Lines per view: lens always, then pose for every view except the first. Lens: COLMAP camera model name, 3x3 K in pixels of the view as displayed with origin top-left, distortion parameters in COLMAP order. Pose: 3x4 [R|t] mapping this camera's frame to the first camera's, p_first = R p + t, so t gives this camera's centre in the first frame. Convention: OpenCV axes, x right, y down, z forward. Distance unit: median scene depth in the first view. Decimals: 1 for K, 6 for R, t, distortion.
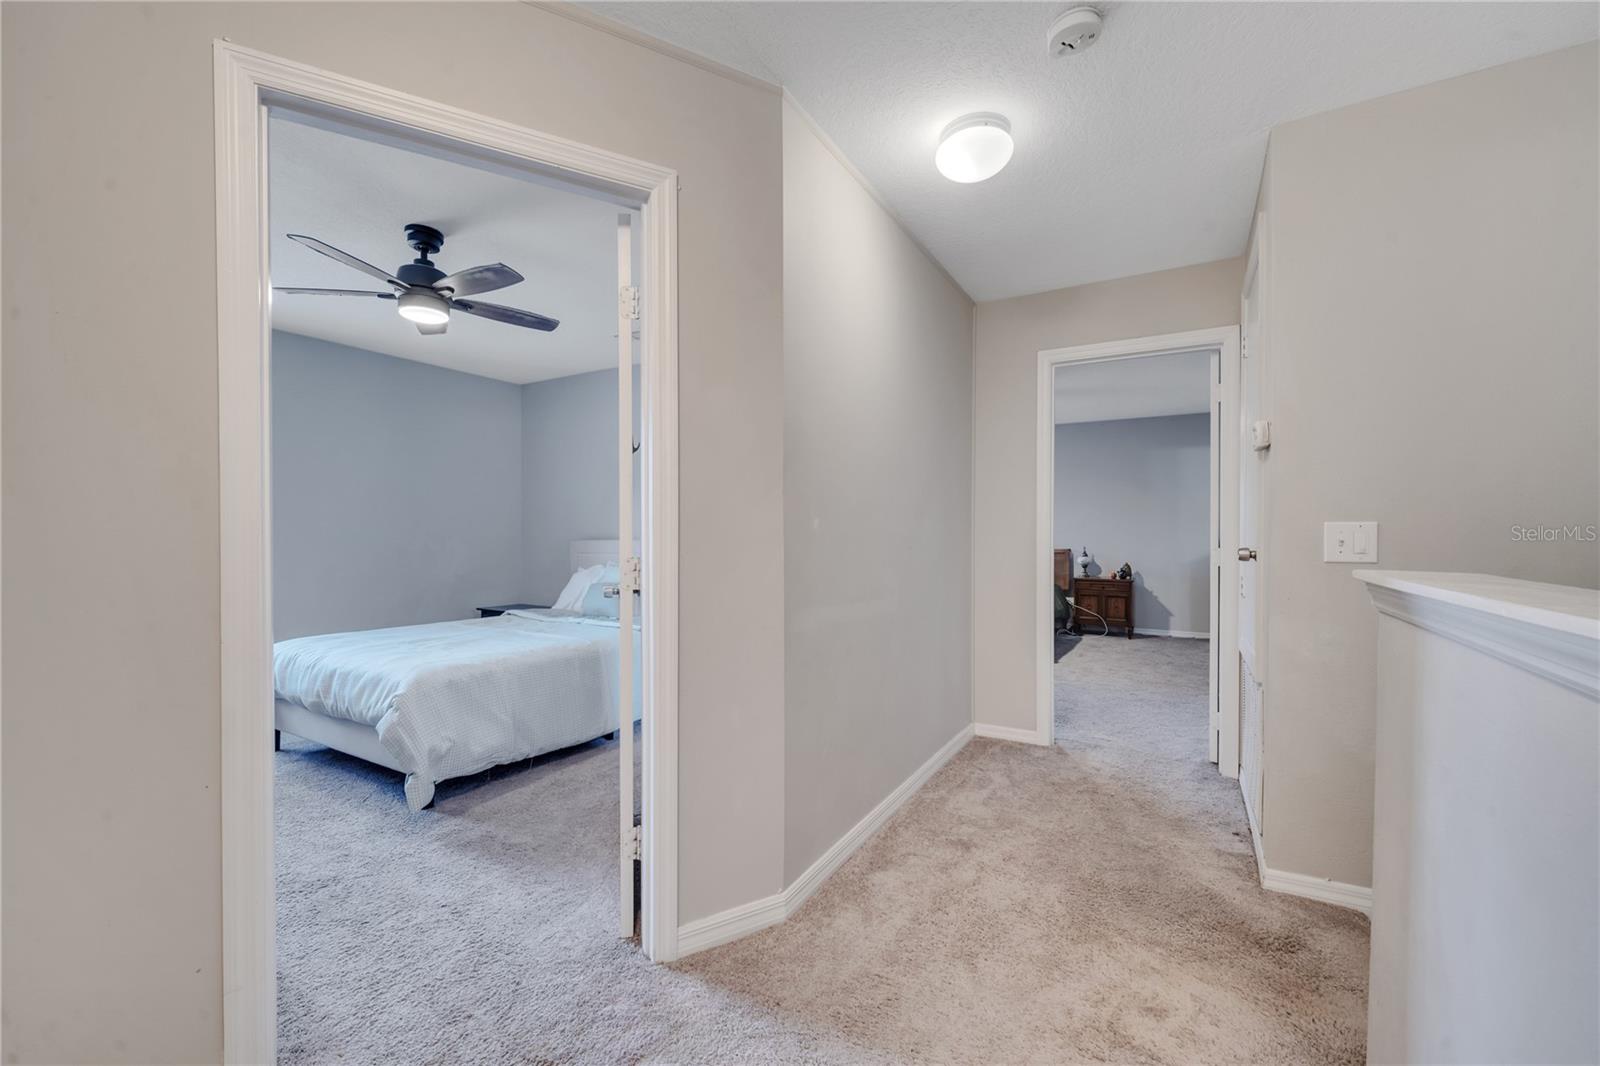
lens RADIAL K [[641.0, 0, 798.4], [0, 641.0, 536.3], [0, 0, 1]] dist [-0.002339, -0.000549]
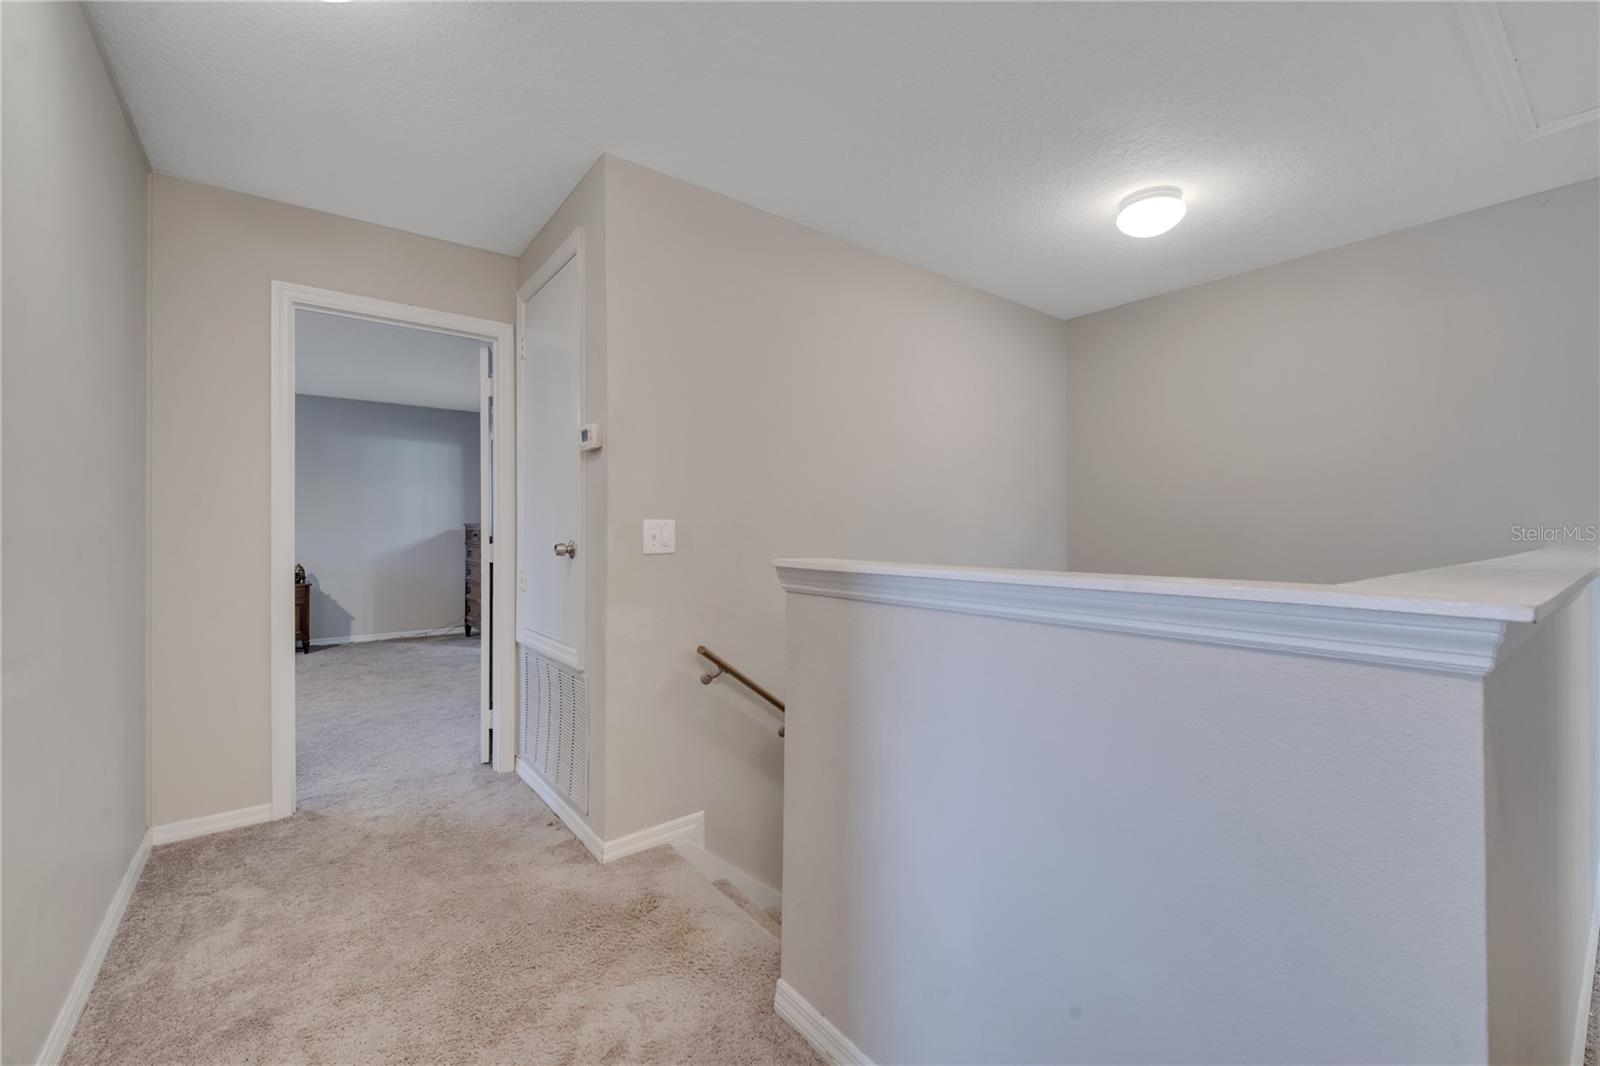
lens RADIAL K [[647.1, 0, 799.2], [0, 647.1, 524.9], [0, 0, 1]] dist [-0.000233, 0.000085]
pose [[0.368376, 0.006117, 0.929657, -0.112210], [0.003932, 0.999959, -0.008137, -0.001338], [-0.929669, 0.006653, 0.368337, 0.215328]]
